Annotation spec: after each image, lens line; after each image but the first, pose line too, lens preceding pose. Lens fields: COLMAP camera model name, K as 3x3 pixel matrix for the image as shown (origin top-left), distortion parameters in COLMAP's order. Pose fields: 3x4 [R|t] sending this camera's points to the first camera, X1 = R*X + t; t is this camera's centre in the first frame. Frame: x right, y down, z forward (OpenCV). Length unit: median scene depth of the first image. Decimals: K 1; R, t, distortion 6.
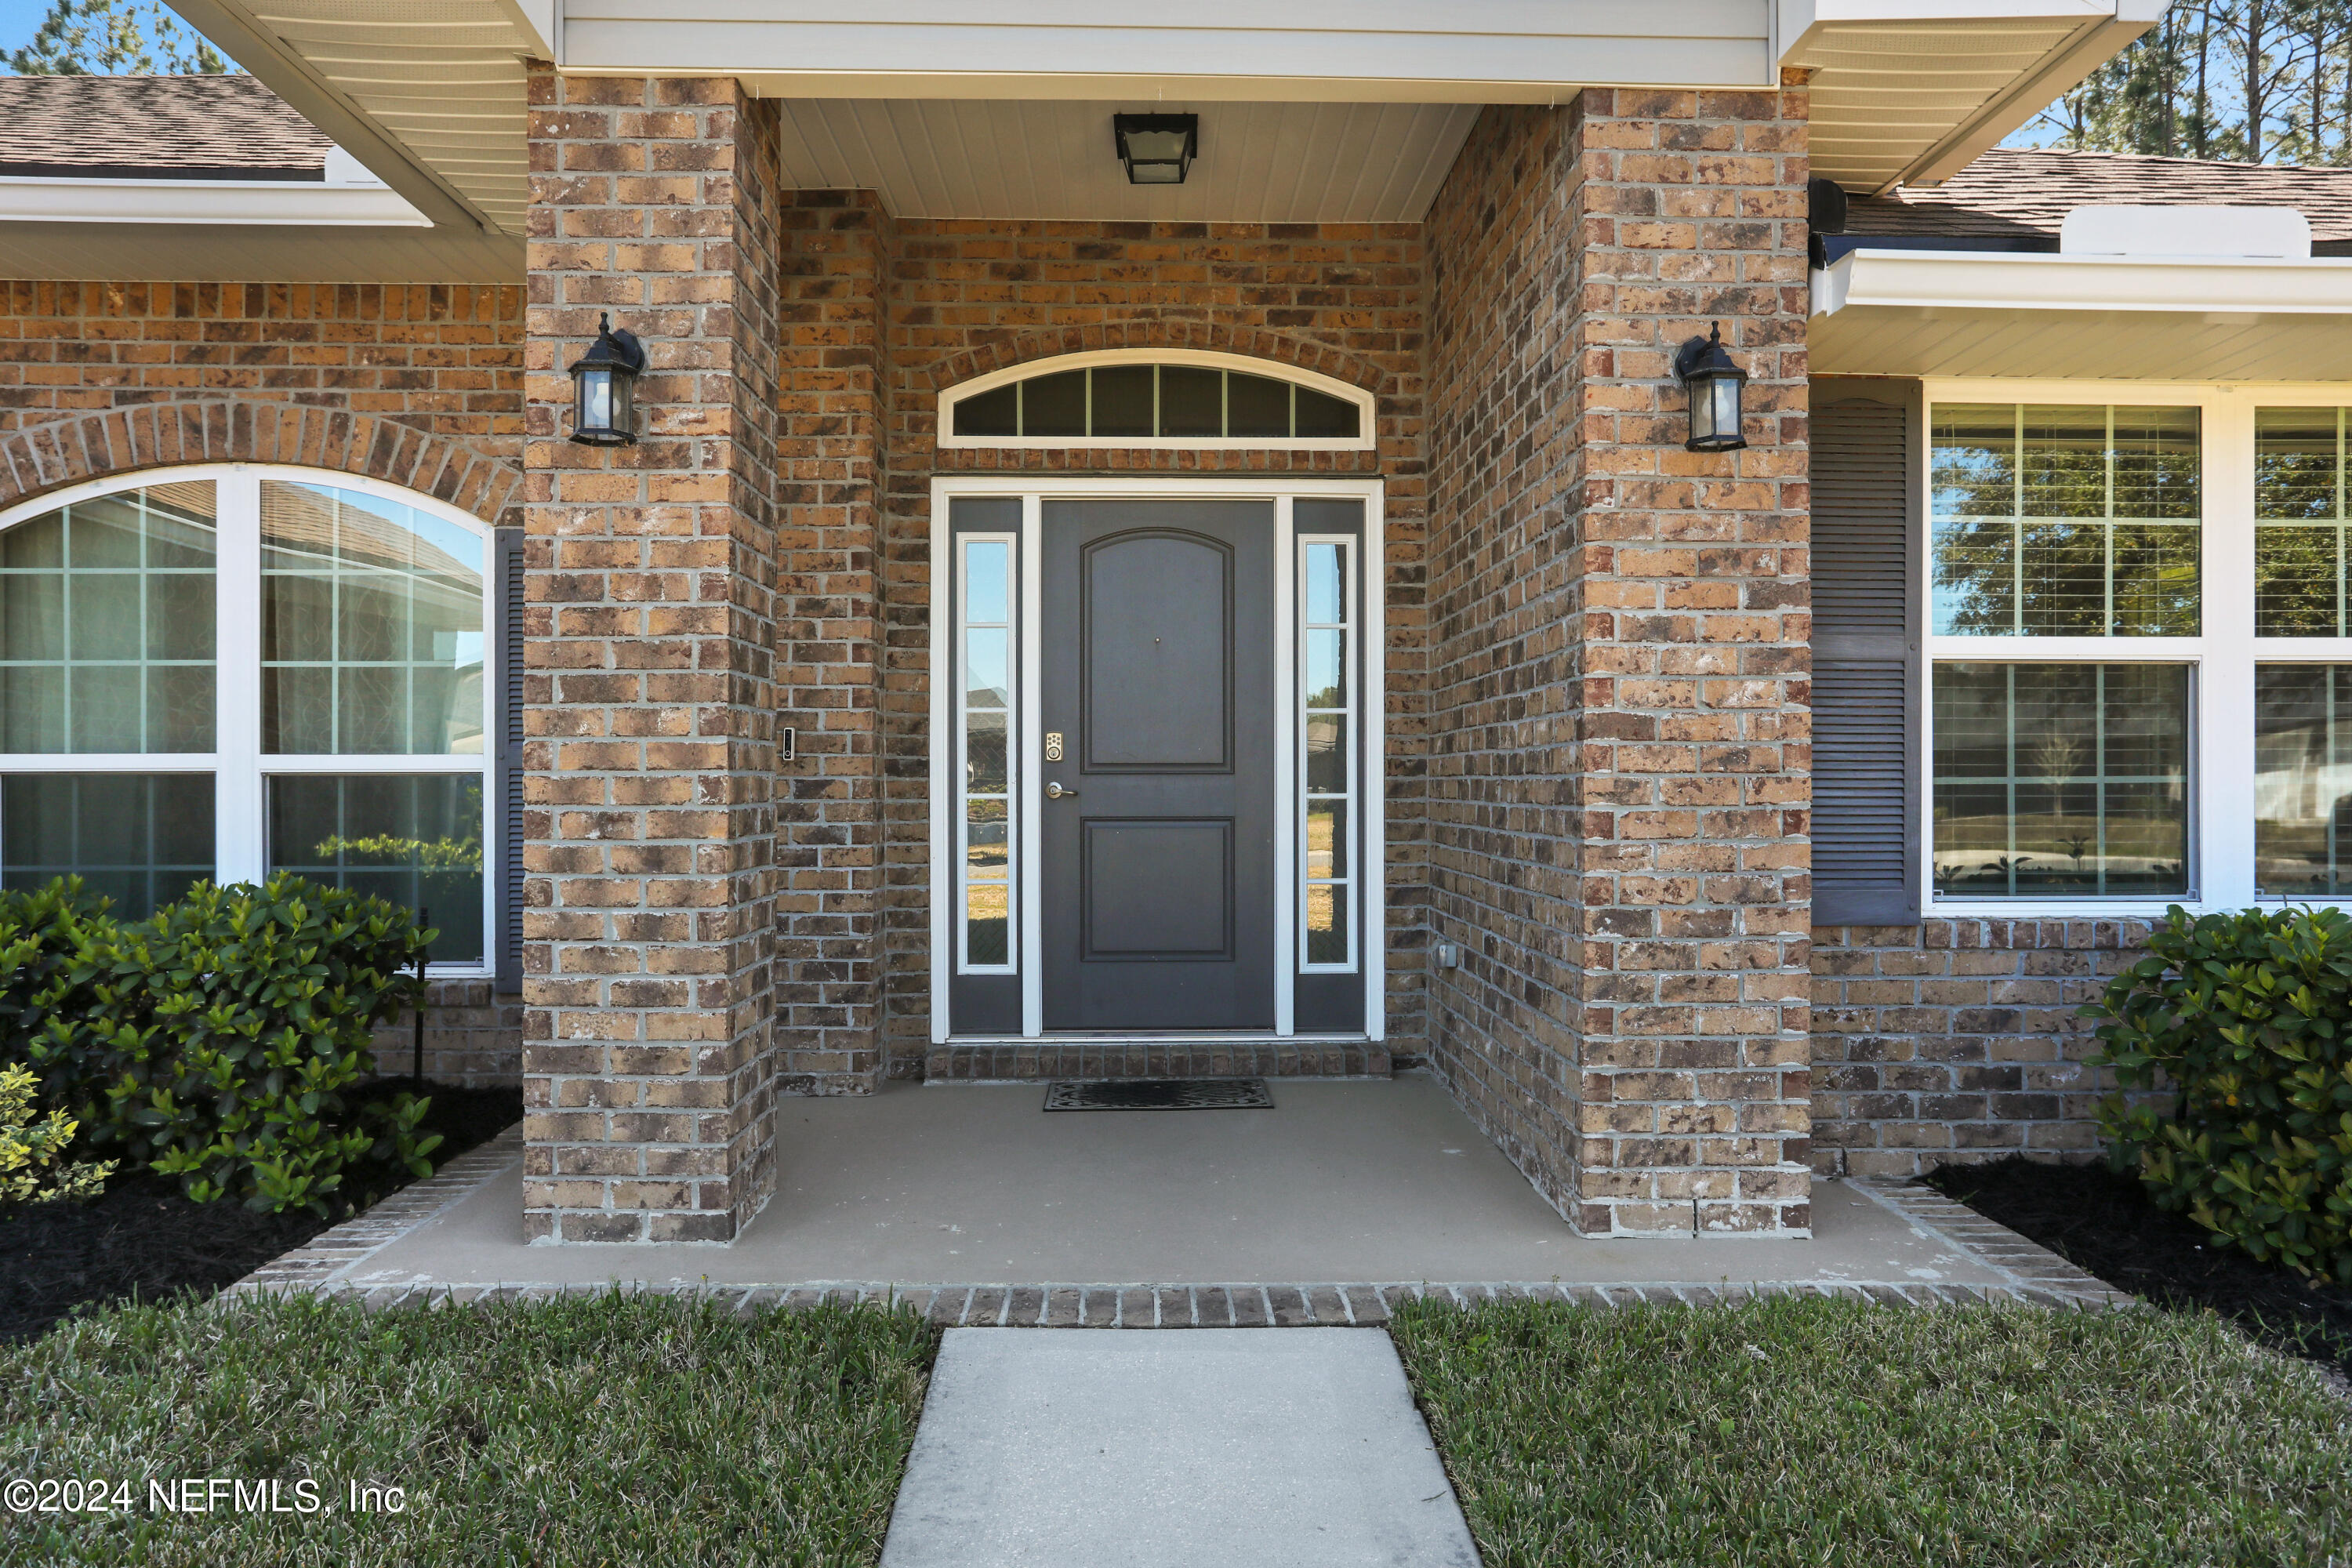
lens RADIAL K [[1660.2, 0, 1160.8], [0, 1660.2, 795.8], [0, 0, 1]] dist [-0.024049, 0.002356]
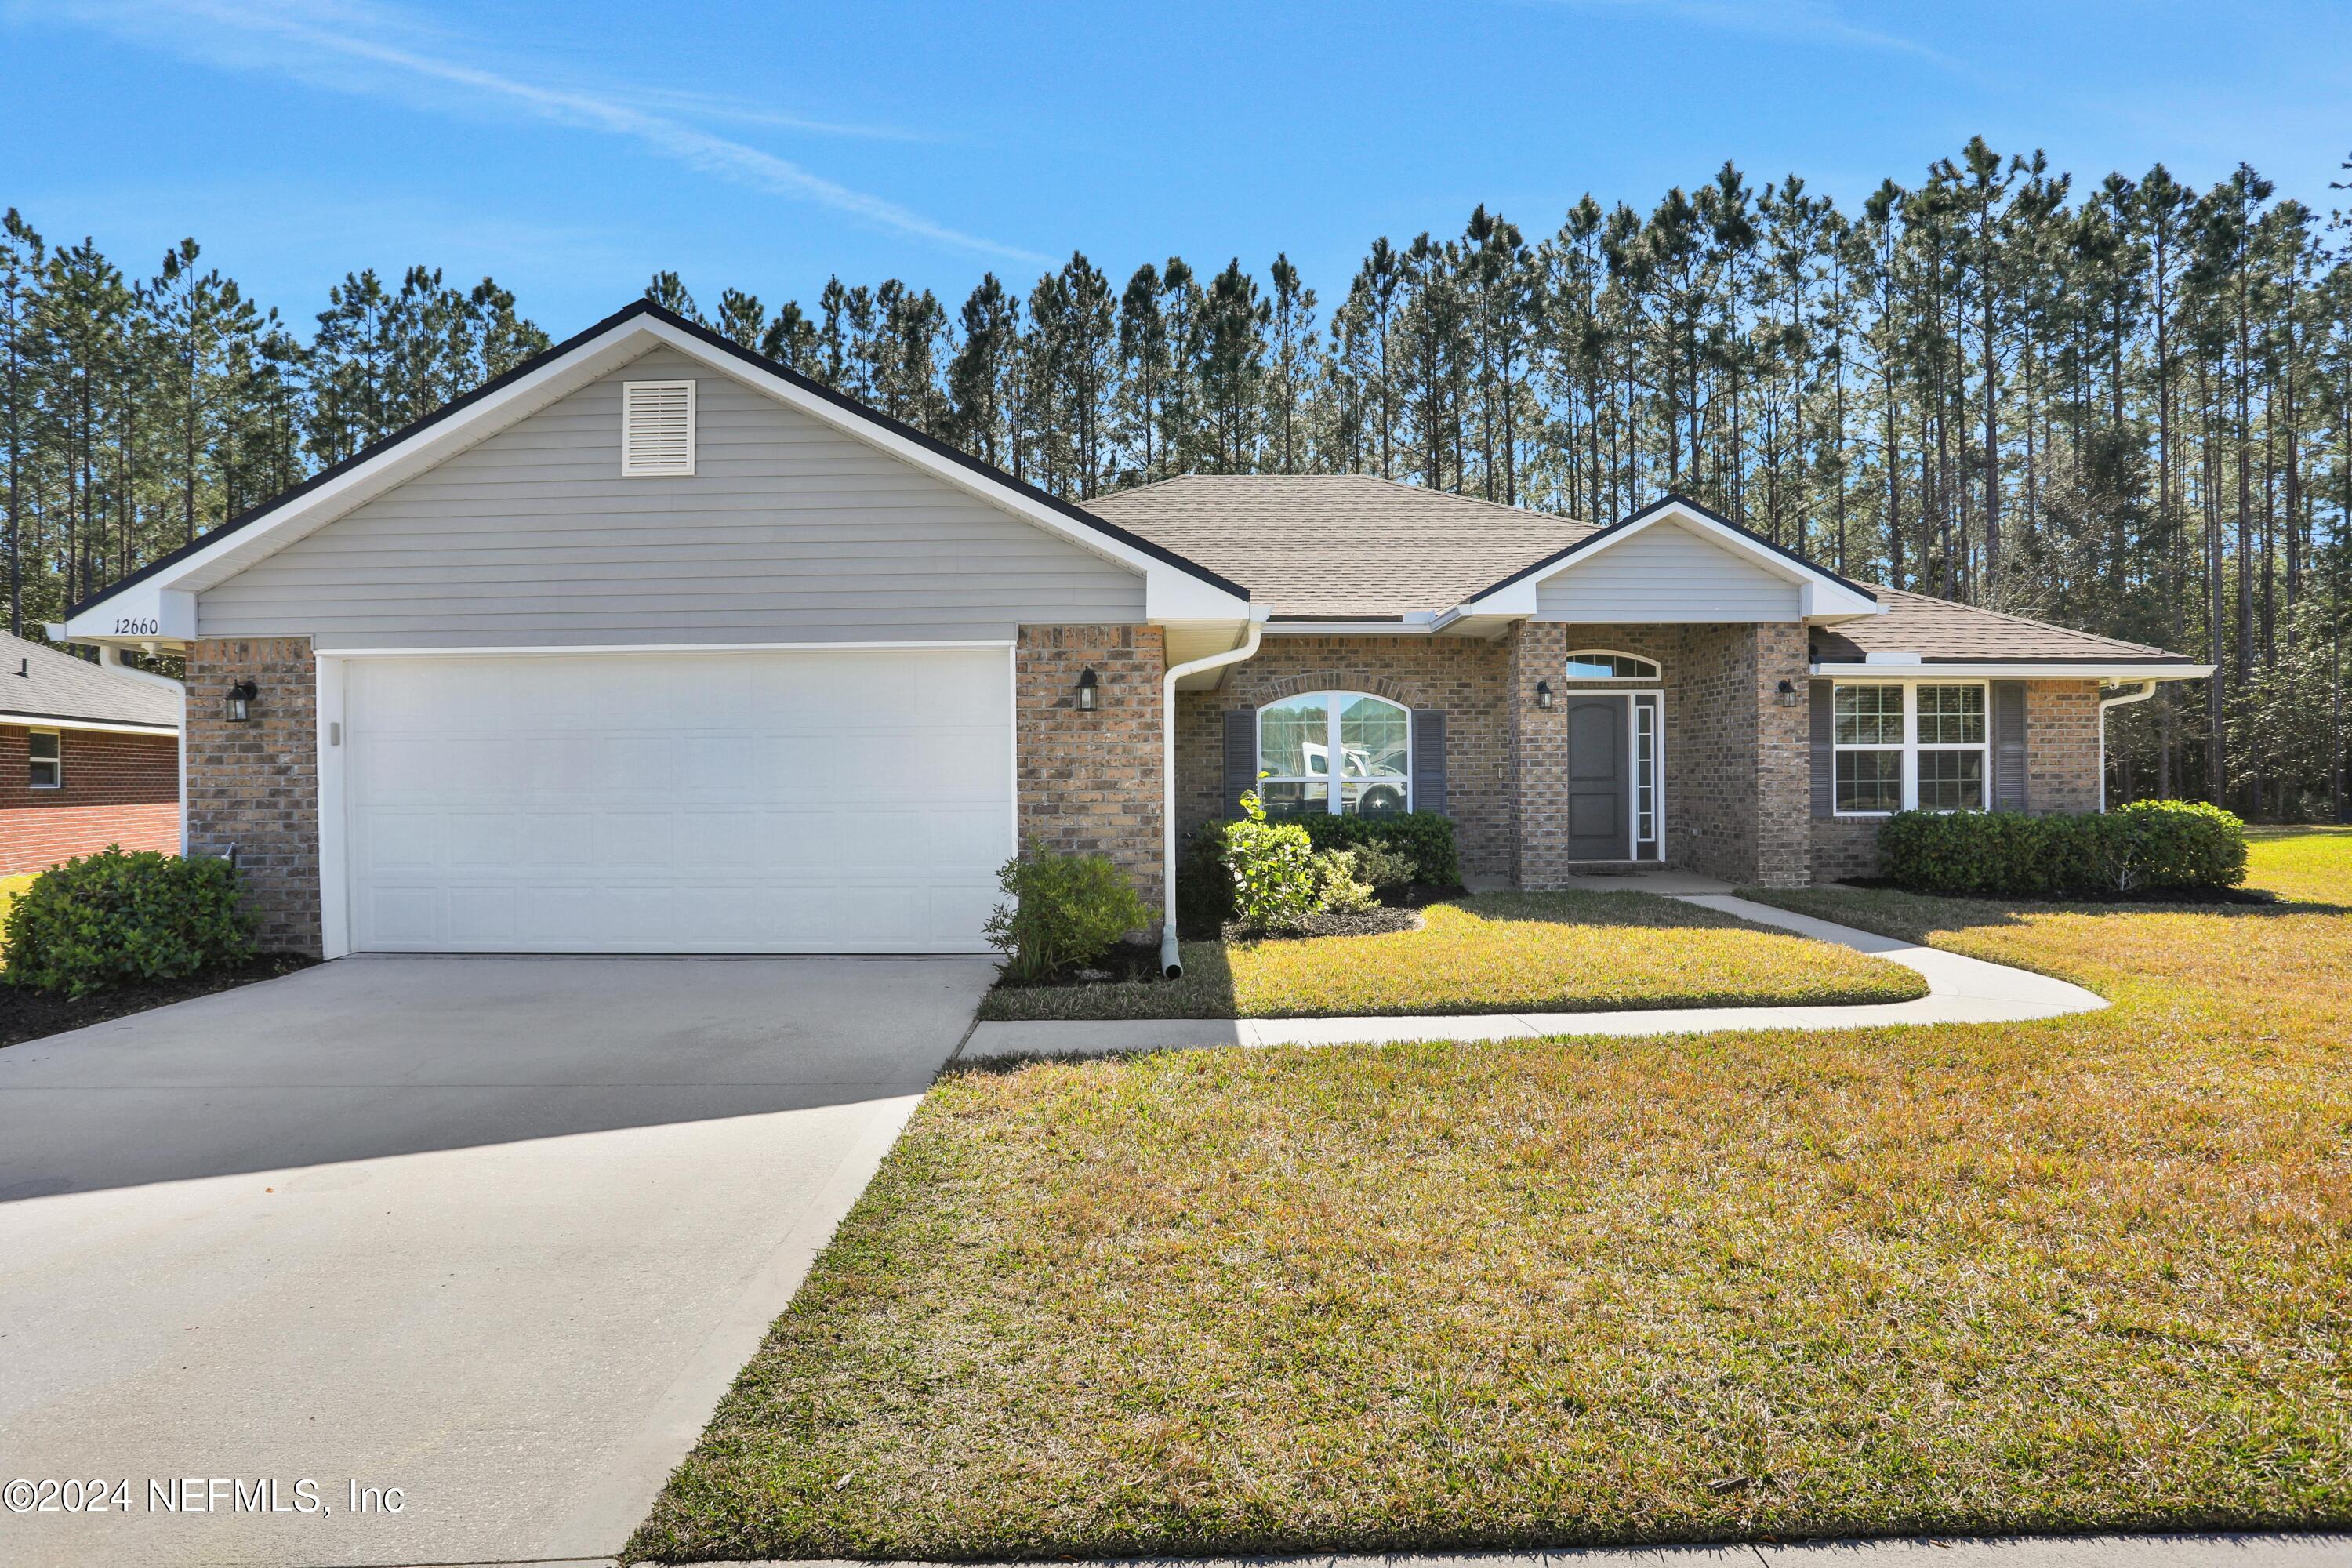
lens RADIAL K [[1197.2, 0, 1227.0], [0, 1197.2, 792.0], [0, 0, 1]] dist [-0.060028, 0.018281]
pose [[0.999927, -0.008179, -0.008911, -1.104353], [0.008209, 0.999961, 0.003347, -0.006269], [0.008883, -0.003420, 0.999955, -2.102452]]
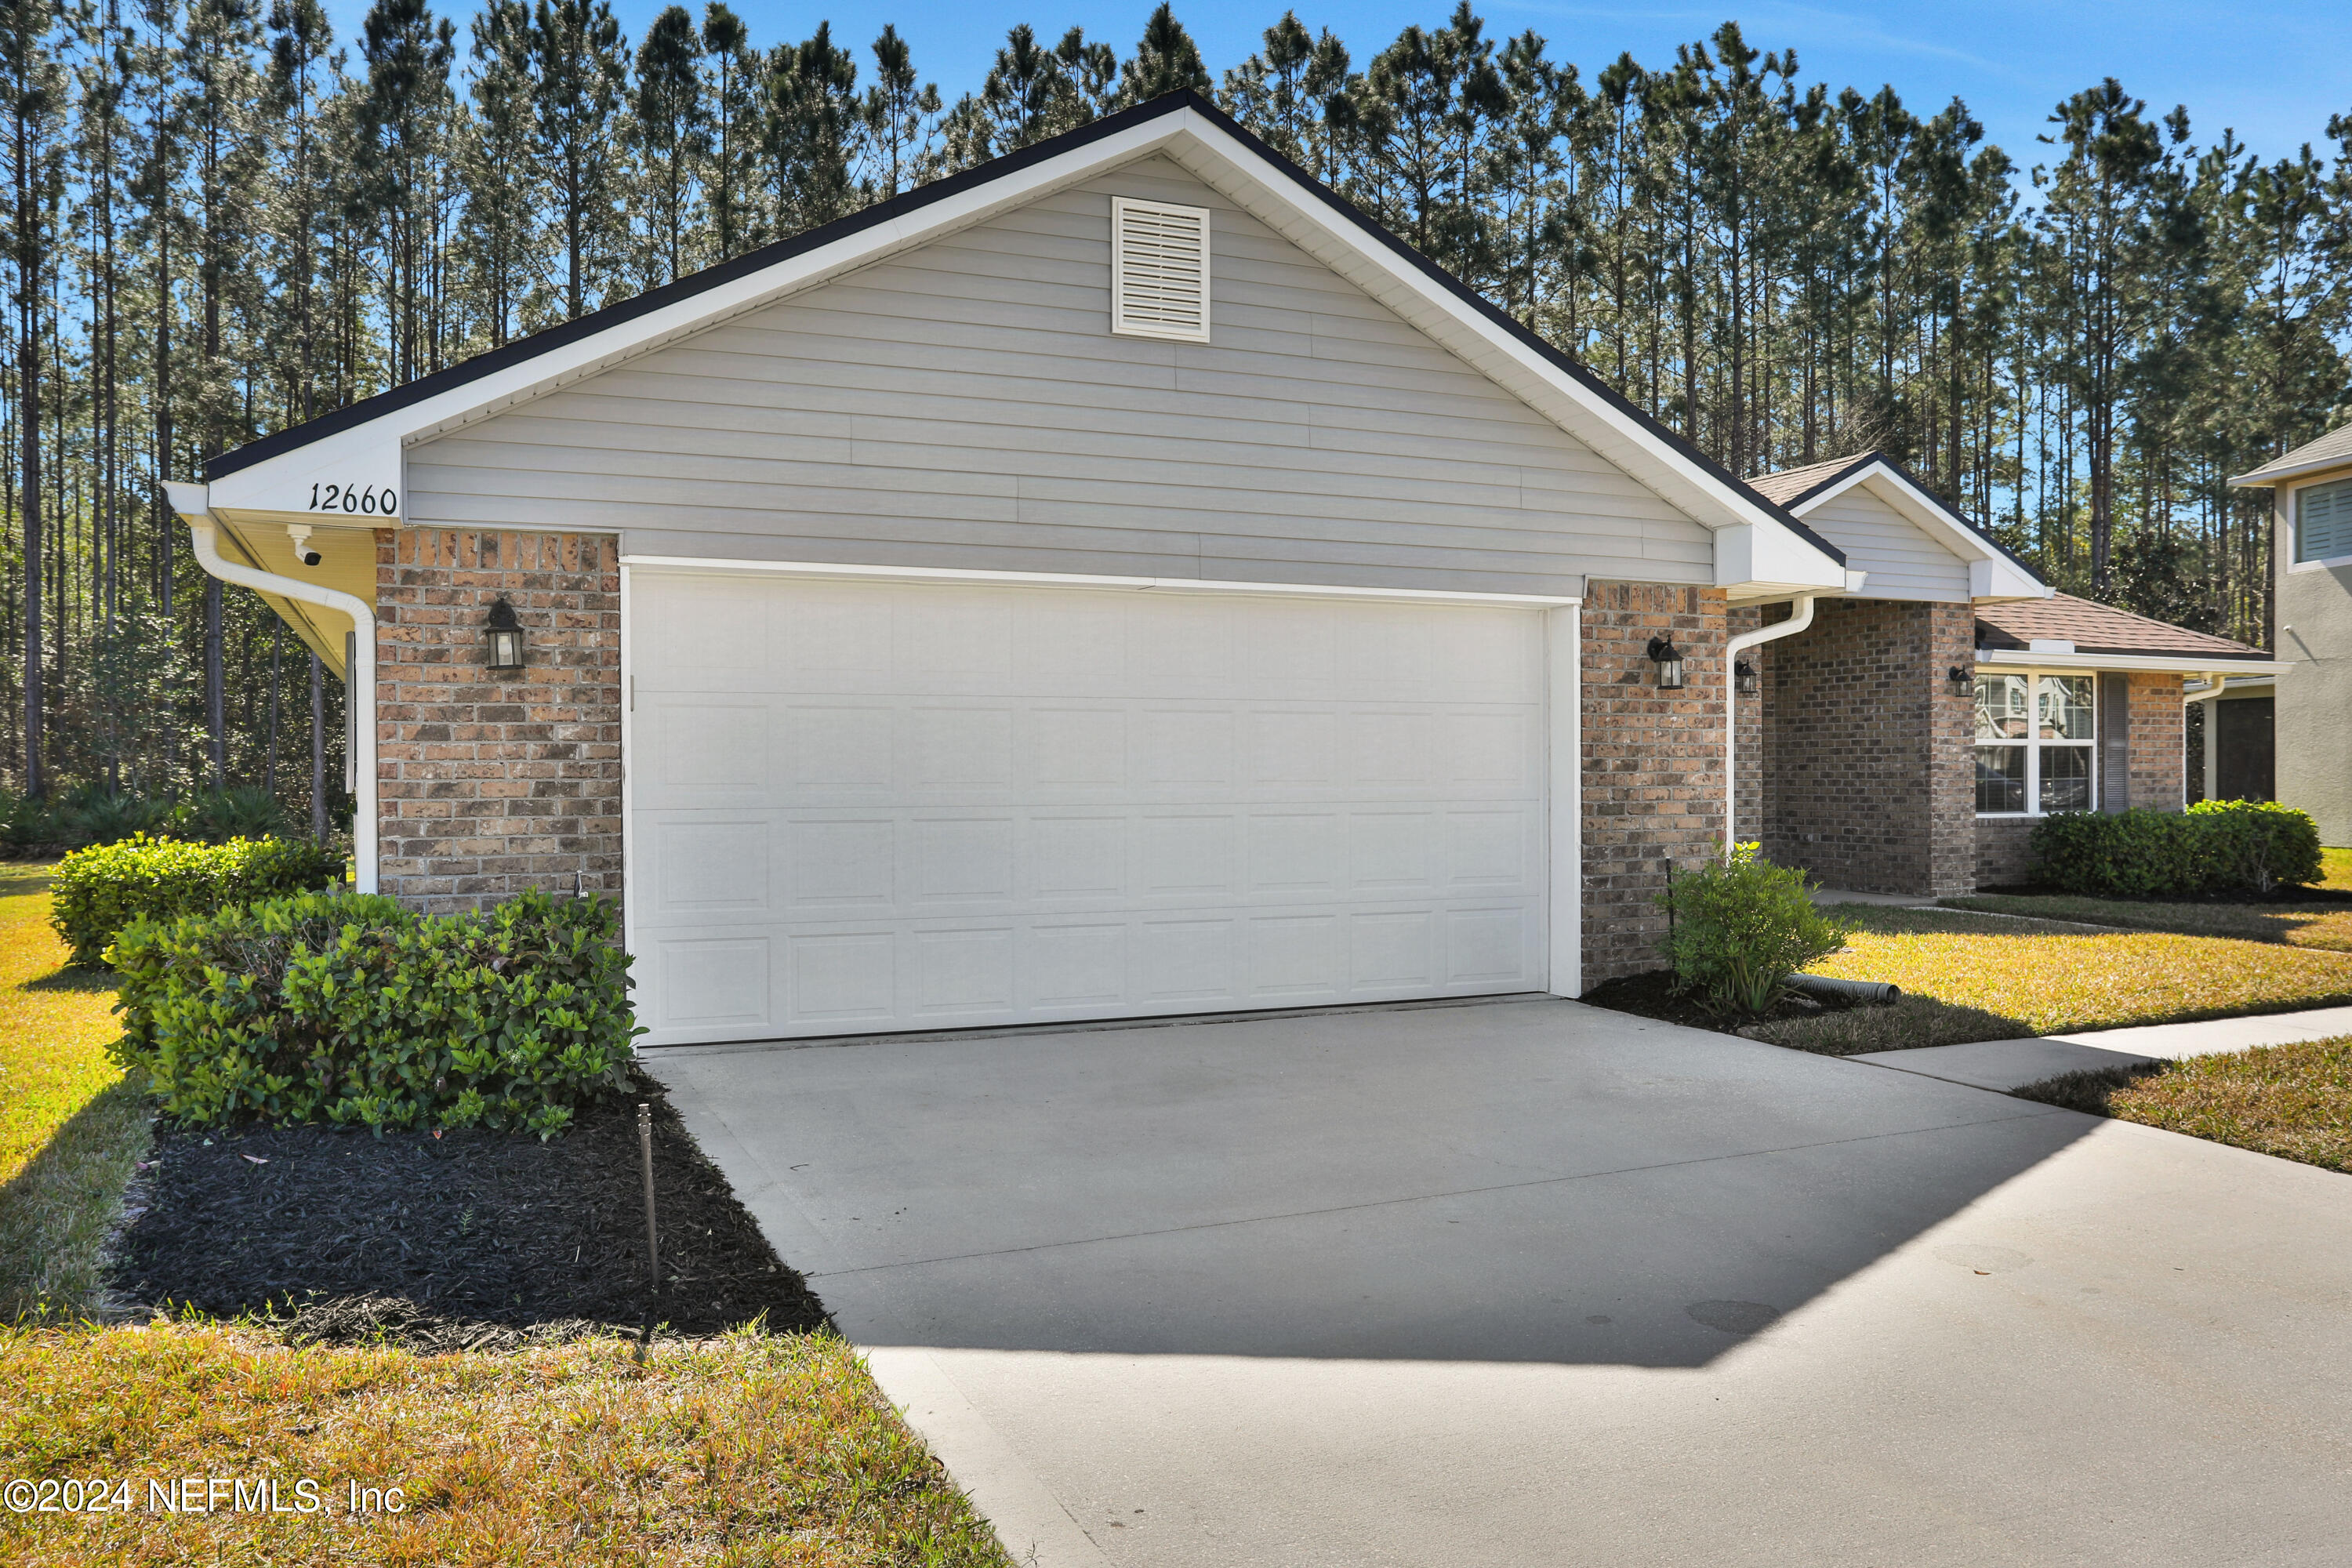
lens RADIAL K [[1712.3, 0, 1172.3], [0, 1712.3, 794.3], [0, 0, 1]] dist [-0.034533, -0.000508]
pose [[0.925481, -0.009188, 0.378682, -2.888075], [0.008297, 0.999958, 0.003985, -0.007479], [-0.378702, -0.000547, 0.925518, -2.001459]]
